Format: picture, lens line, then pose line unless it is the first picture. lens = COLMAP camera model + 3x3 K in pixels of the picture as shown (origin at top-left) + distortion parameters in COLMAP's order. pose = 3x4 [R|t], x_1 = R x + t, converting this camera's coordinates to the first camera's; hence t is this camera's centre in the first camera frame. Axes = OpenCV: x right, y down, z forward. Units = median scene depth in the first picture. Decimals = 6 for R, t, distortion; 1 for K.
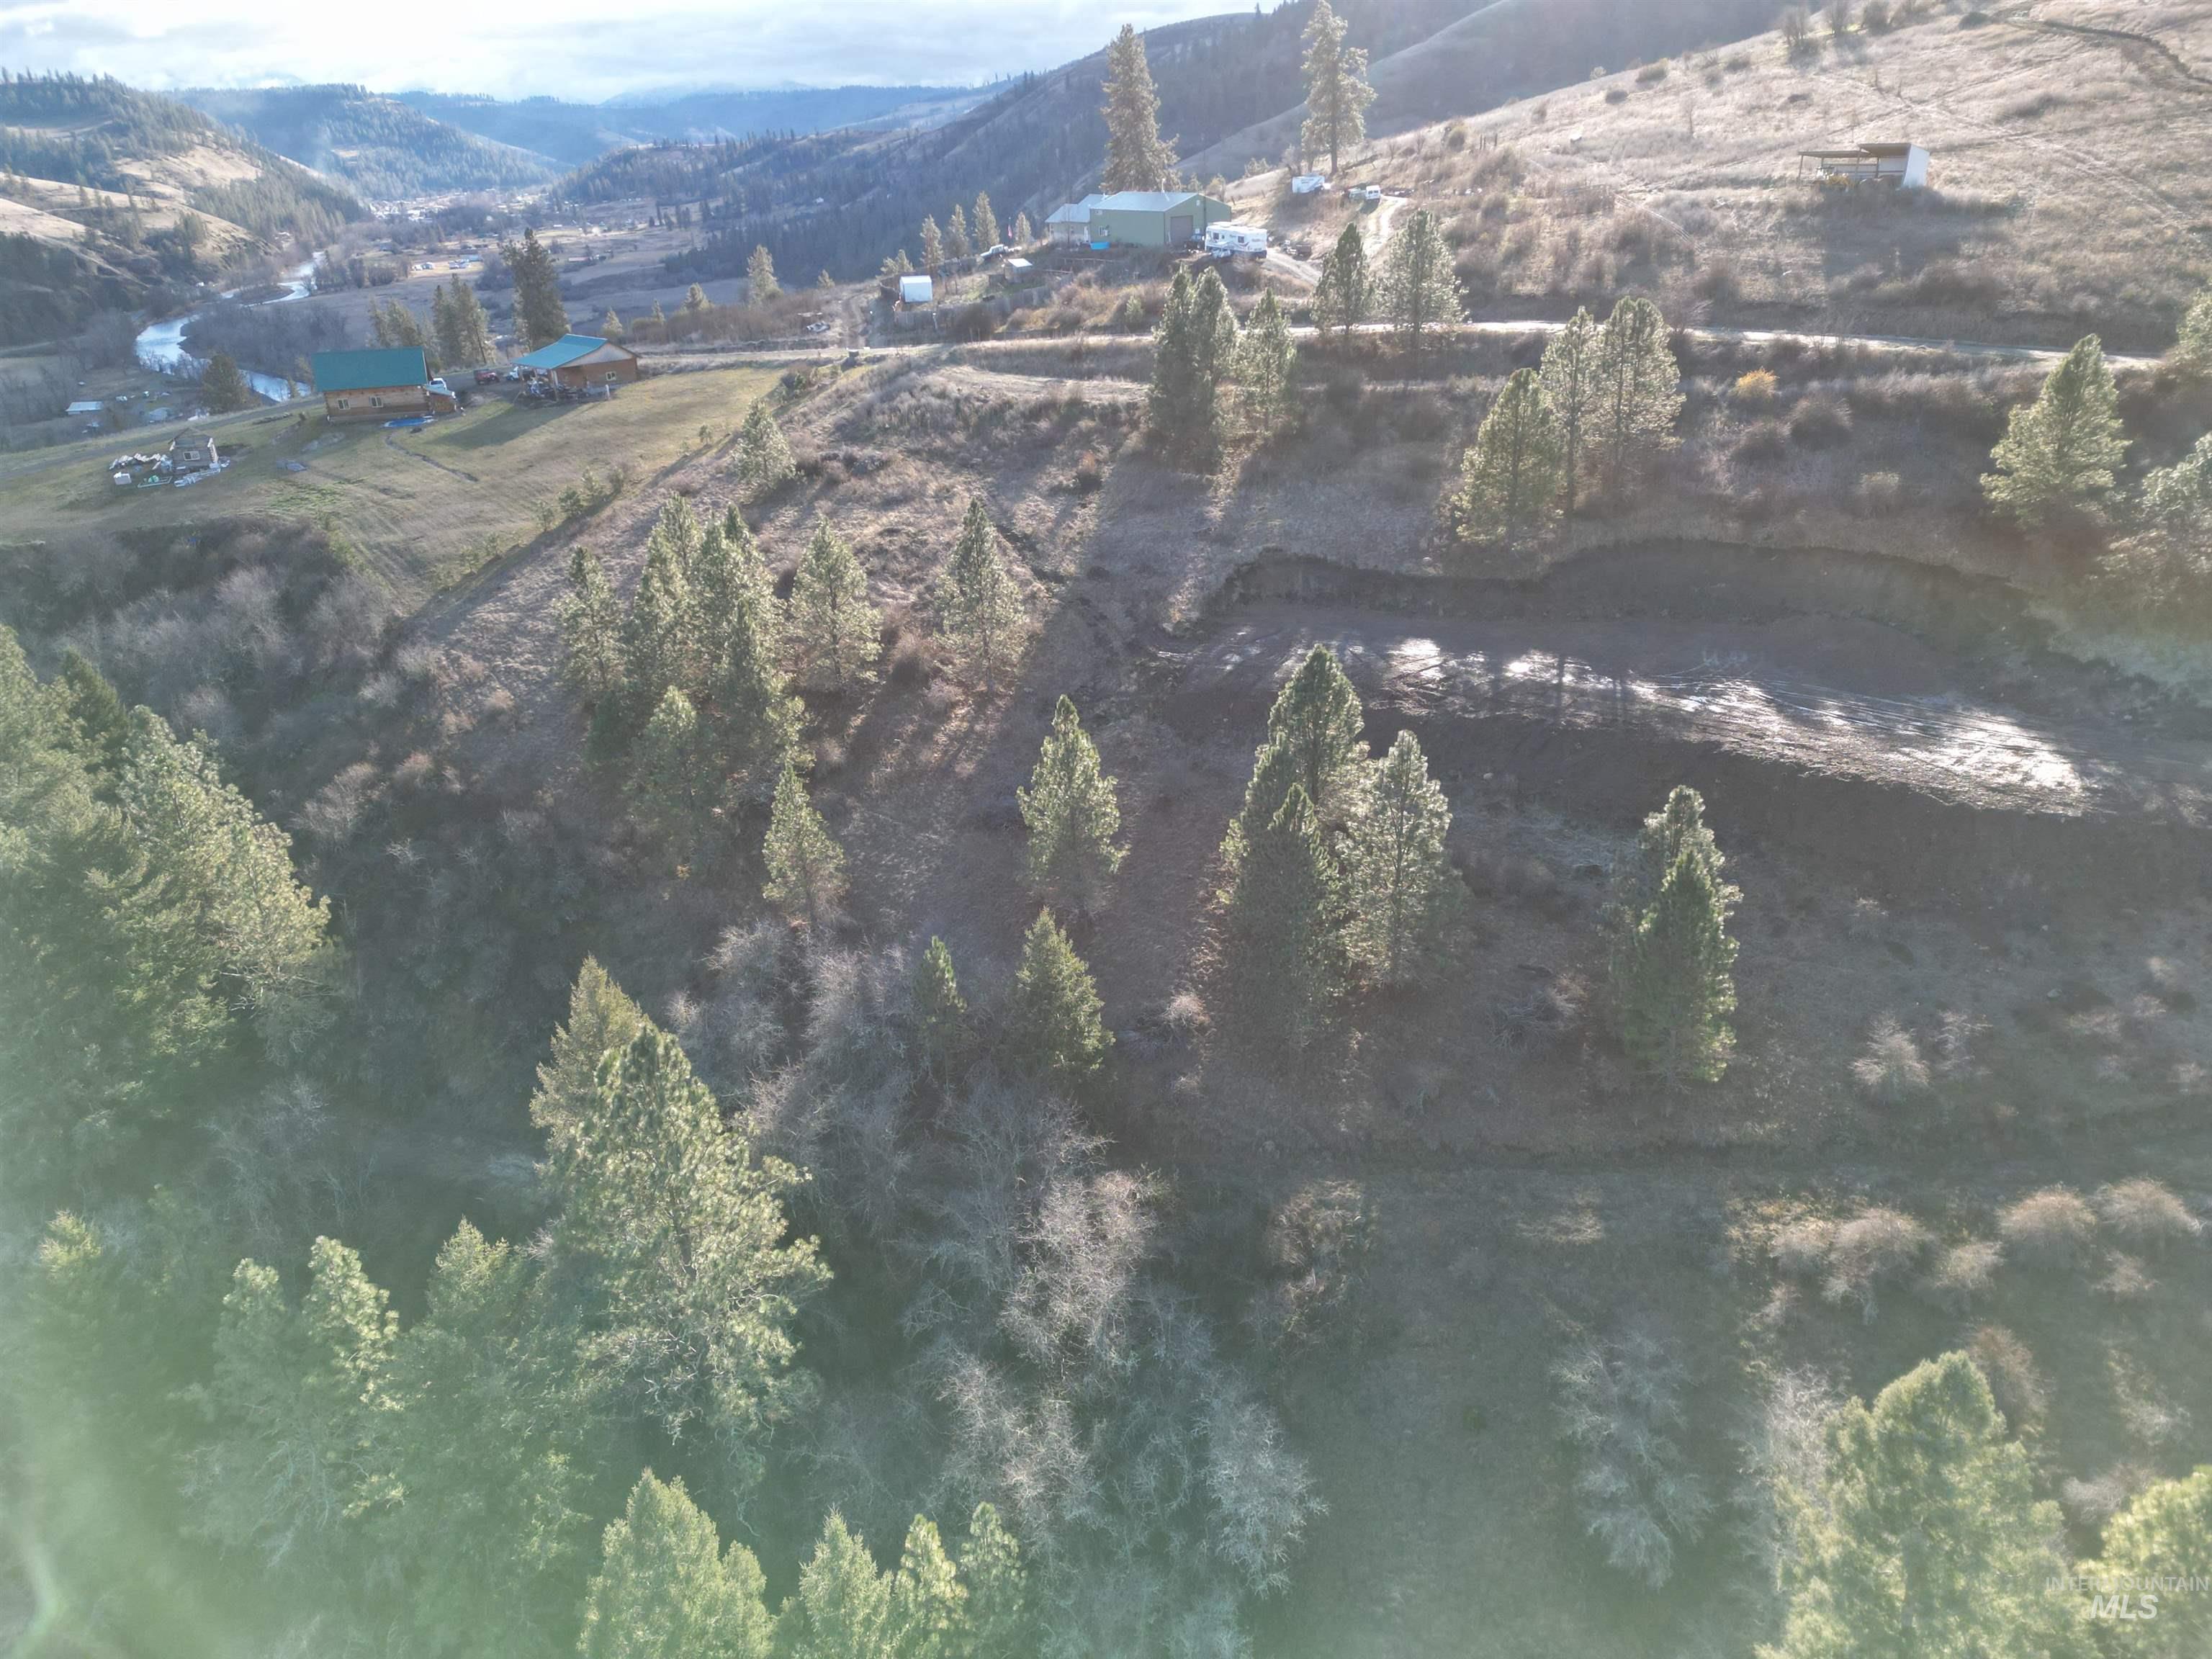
lens RADIAL K [[1530.3, 0, 1108.7], [0, 1530.3, 826.5], [0, 0, 1]] dist [0.085235, -0.076324]
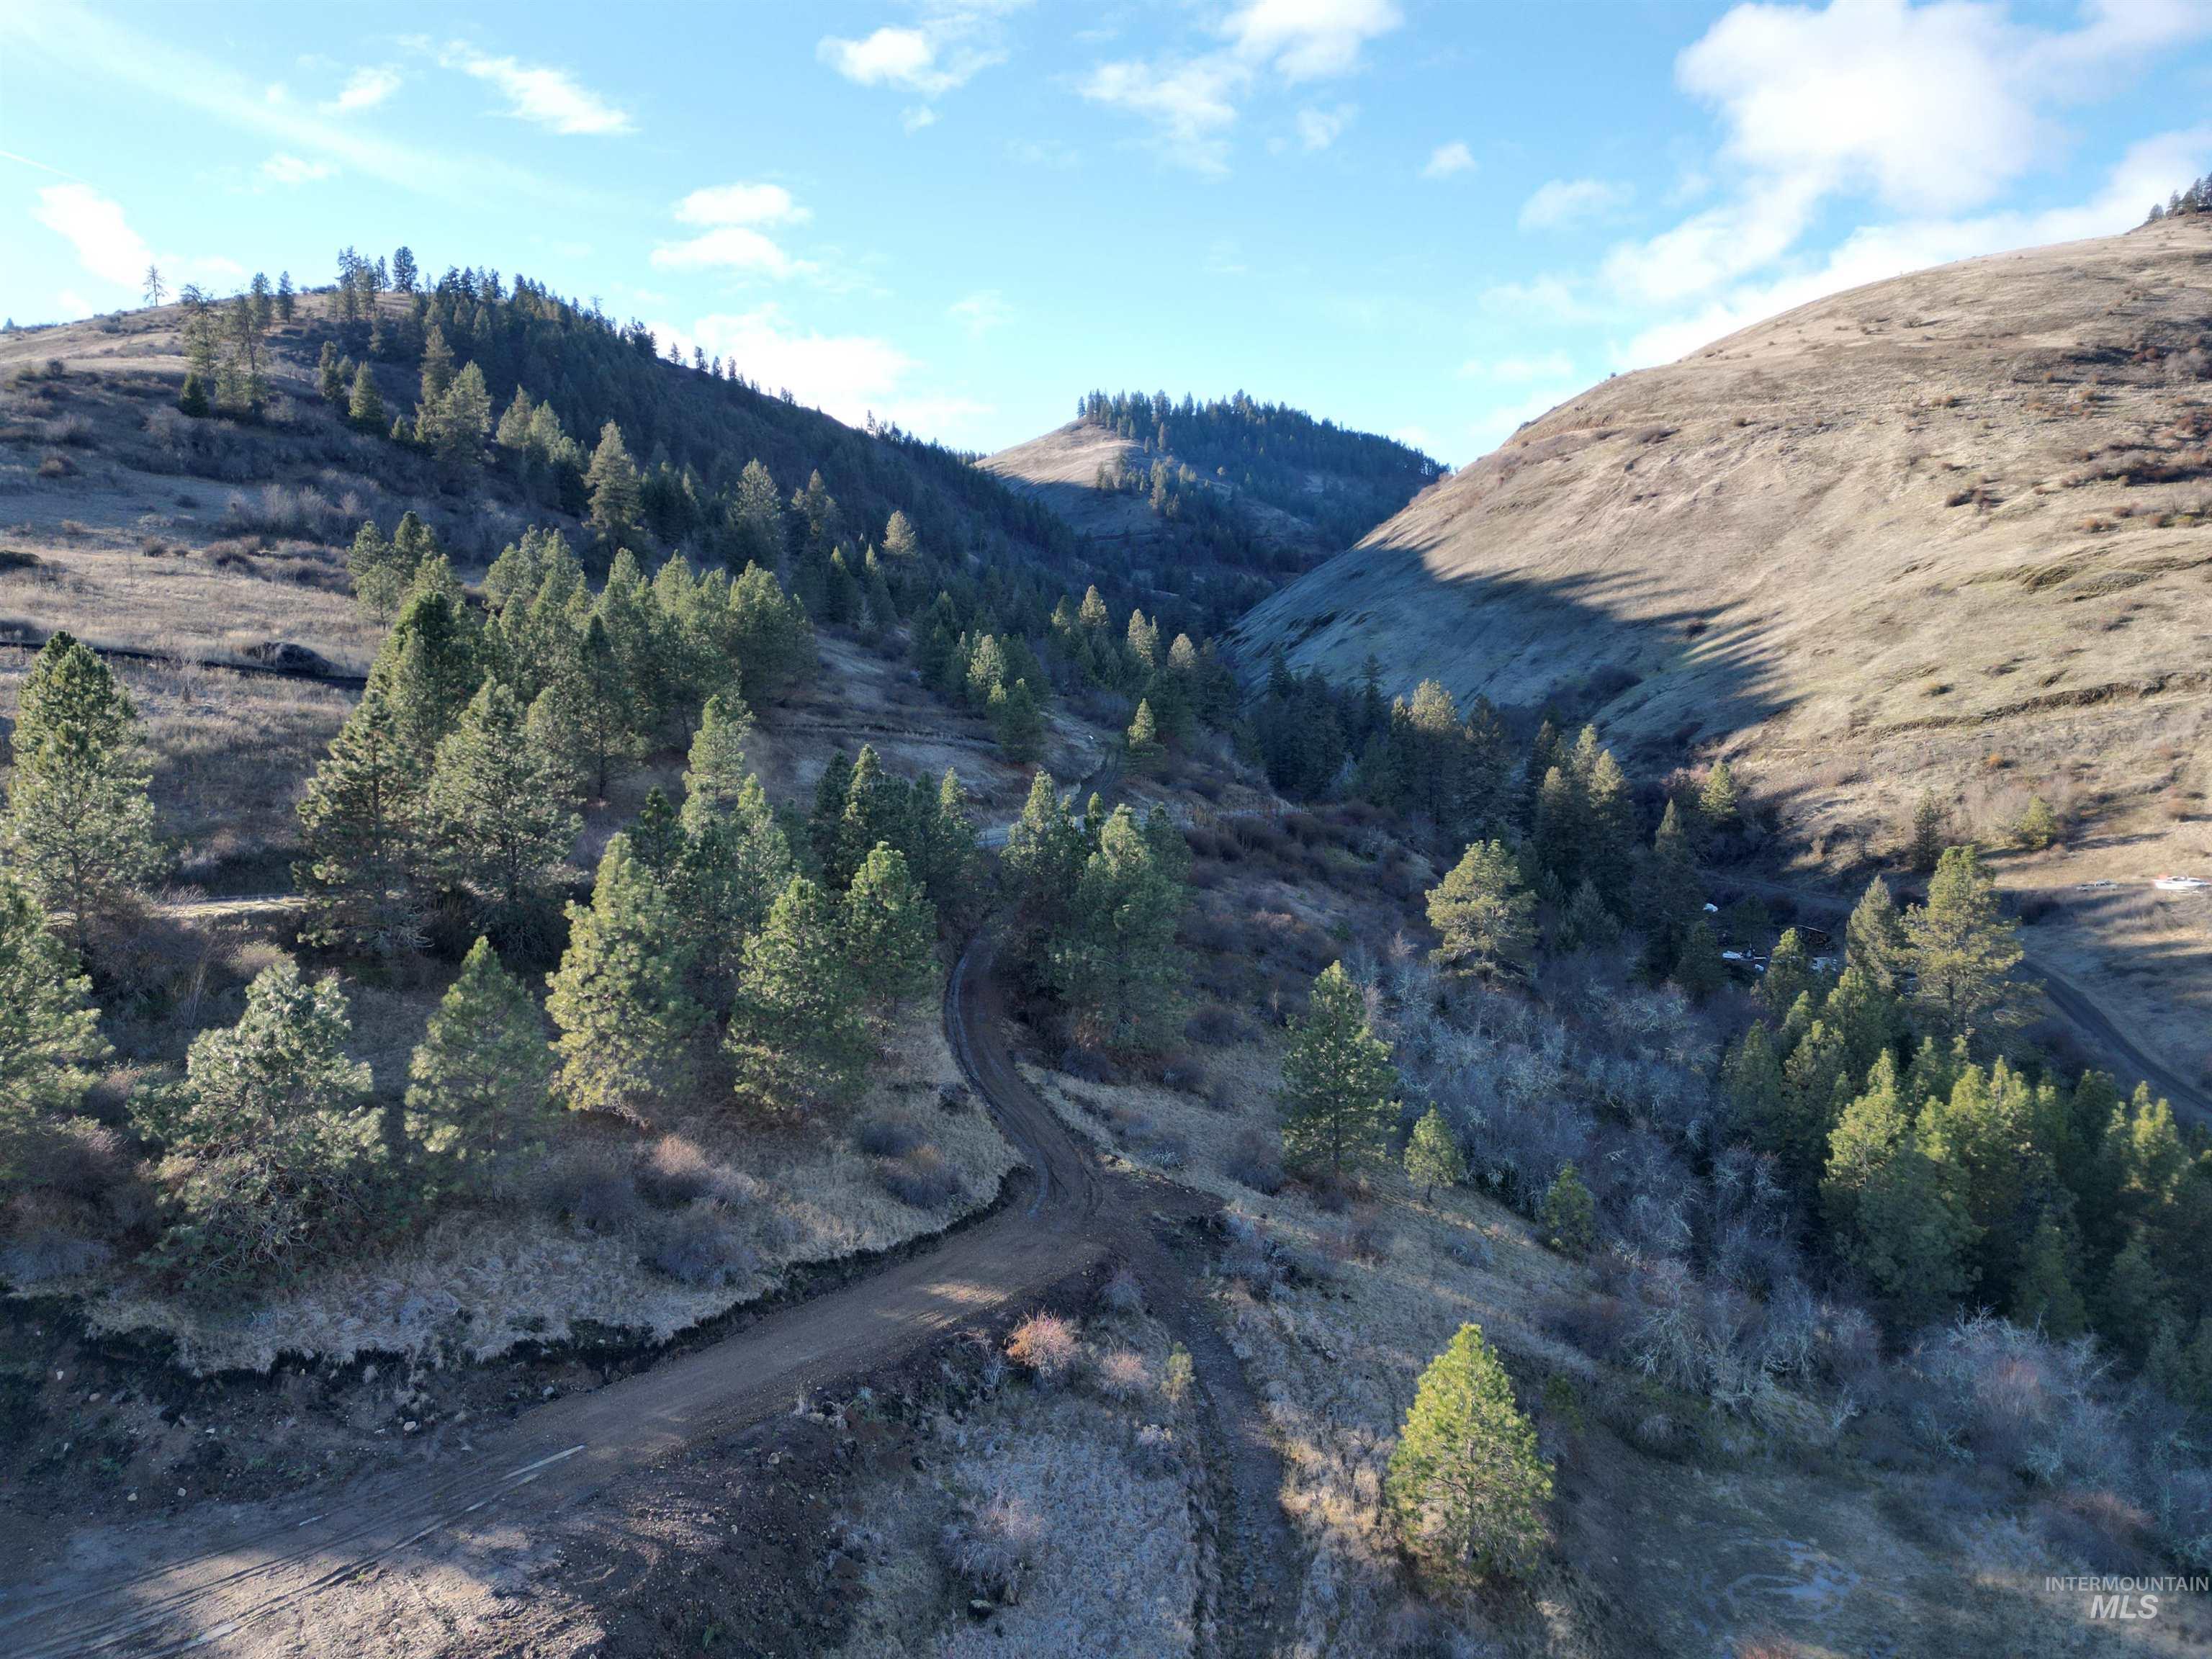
lens RADIAL K [[1530.3, 0, 1102.7], [0, 1530.3, 814.9], [0, 0, 1]] dist [0.085235, -0.076324]
pose [[0.151734, -0.027862, 0.988029, 0.099052], [0.415202, 0.908930, -0.038132, -0.111524], [-0.896986, 0.416017, 0.149484, 0.452480]]
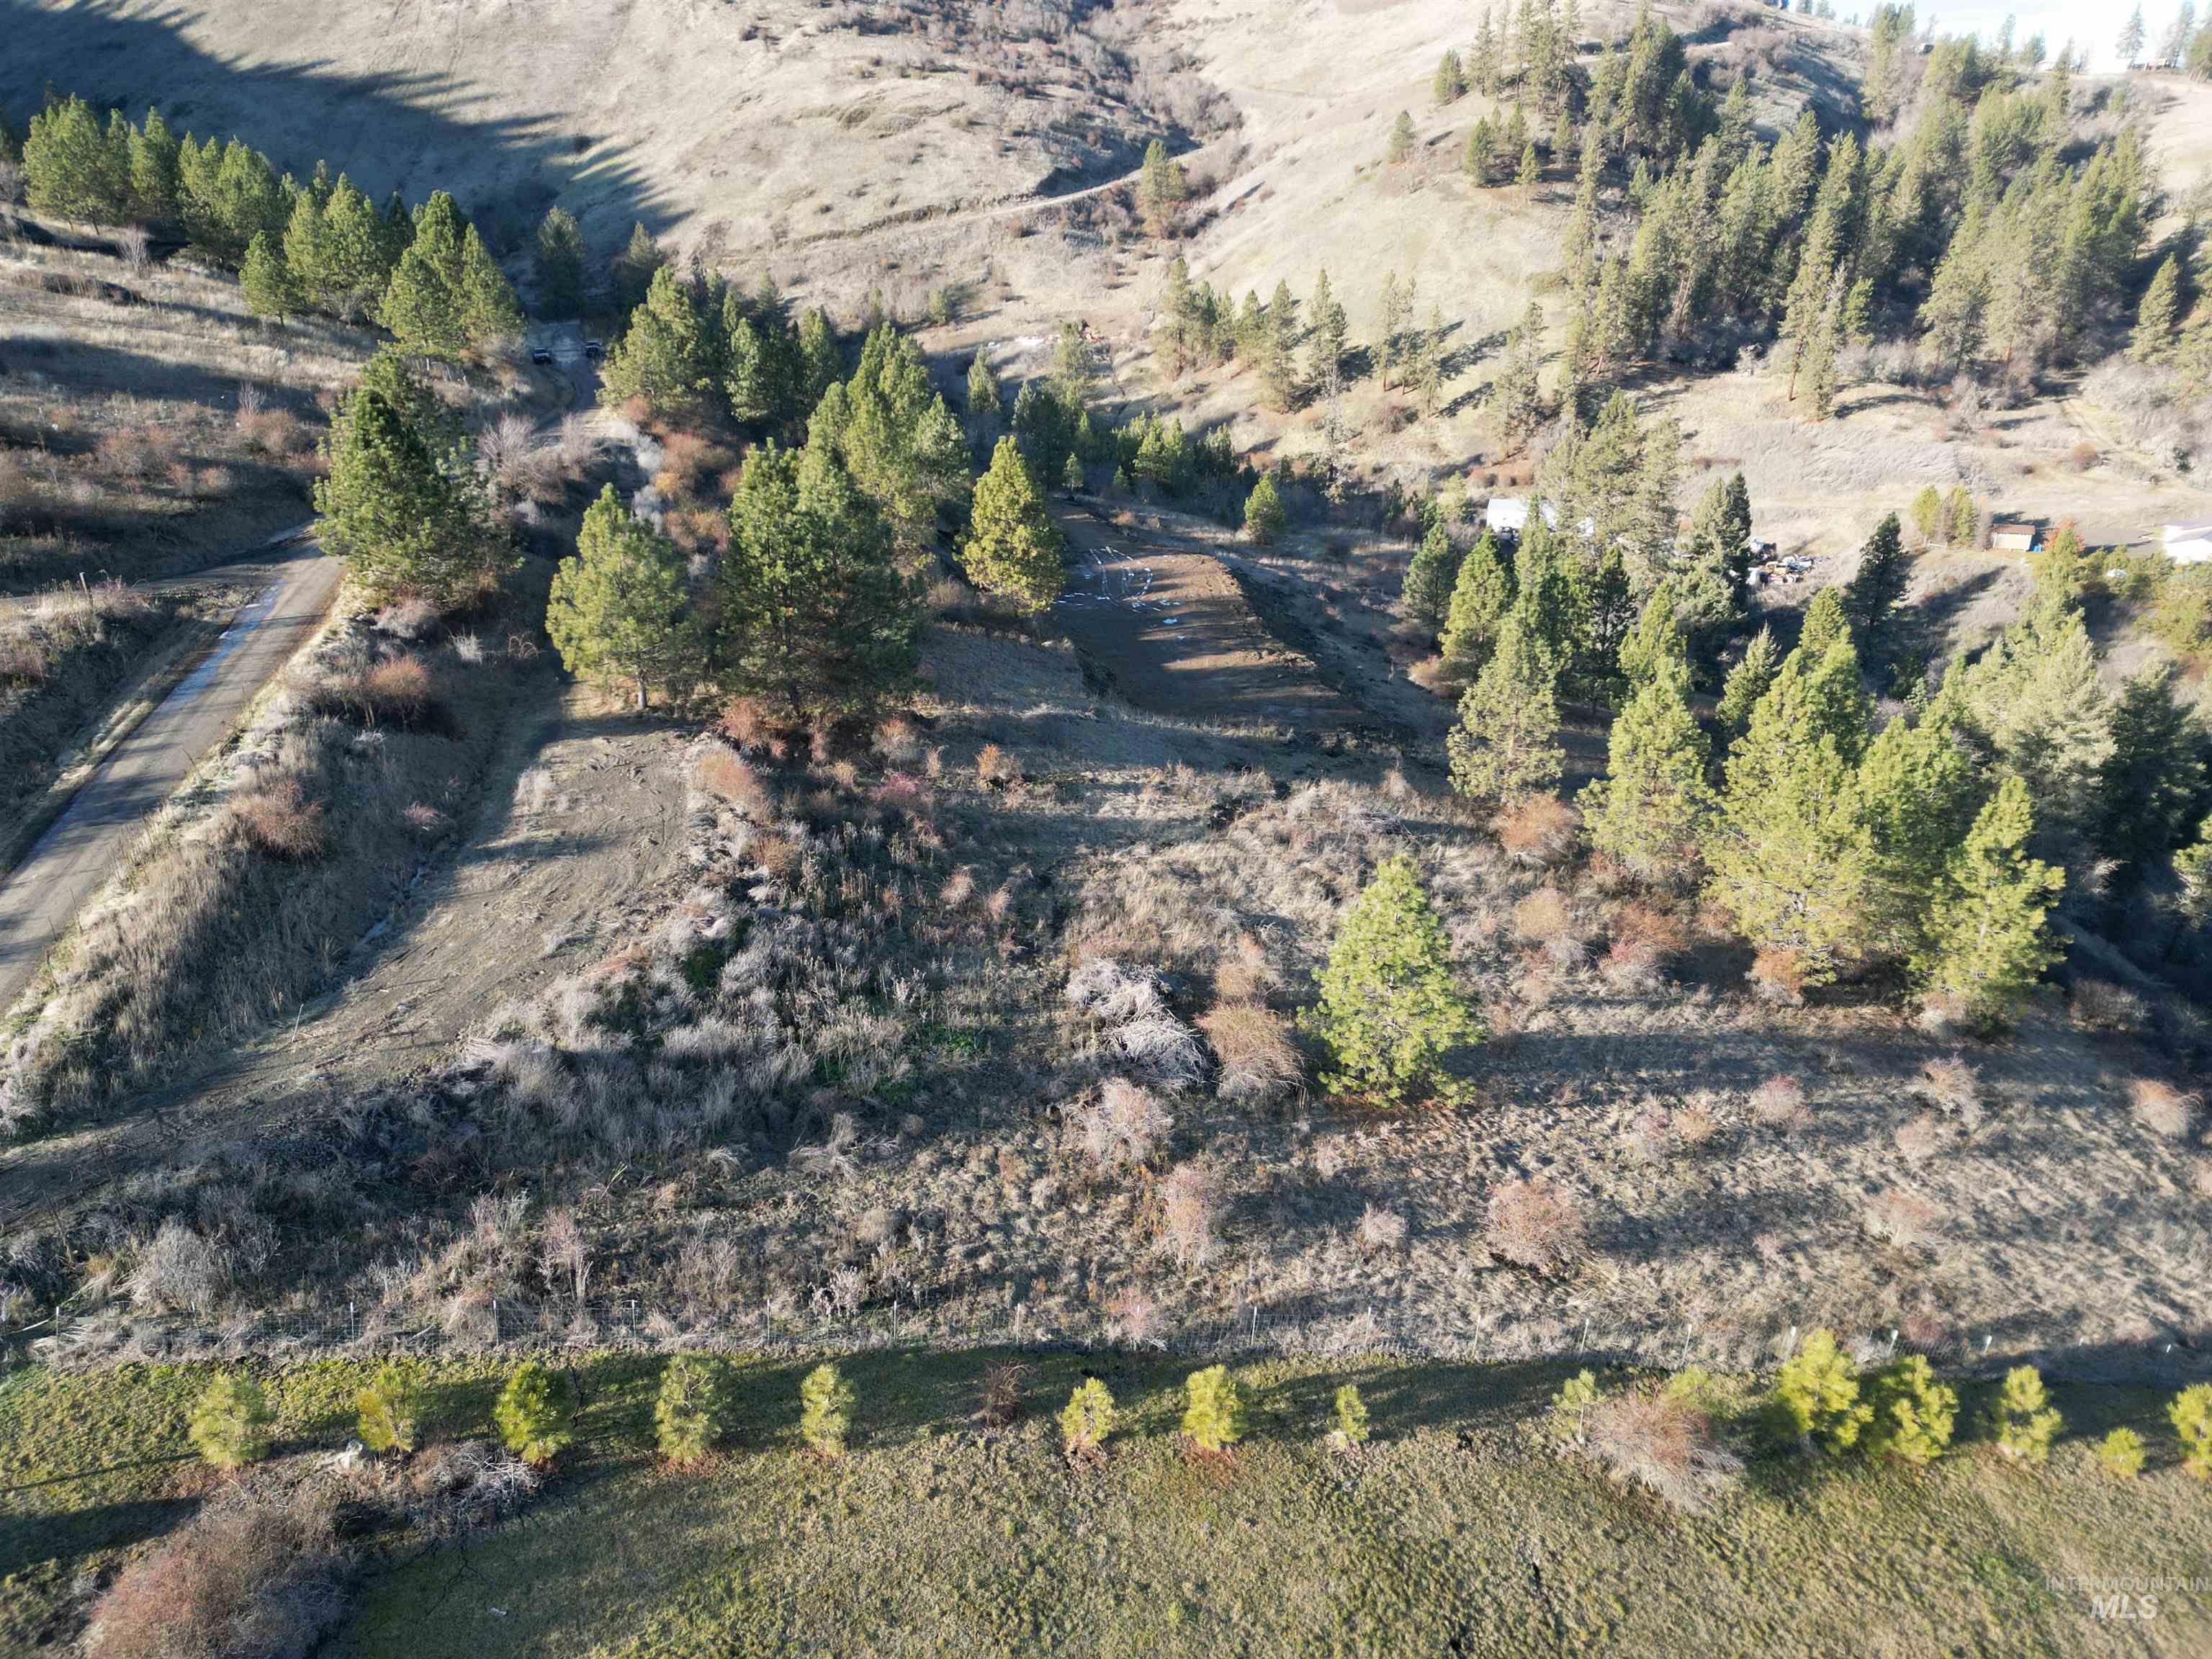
lens RADIAL K [[1530.3, 0, 1100.4], [0, 1530.3, 822.6], [0, 0, 1]] dist [0.085235, -0.076324]
pose [[-0.637069, -0.251263, 0.728704, -0.524504], [0.355388, 0.743153, 0.566942, -0.605569], [-0.683990, 0.620154, -0.384144, 1.385390]]
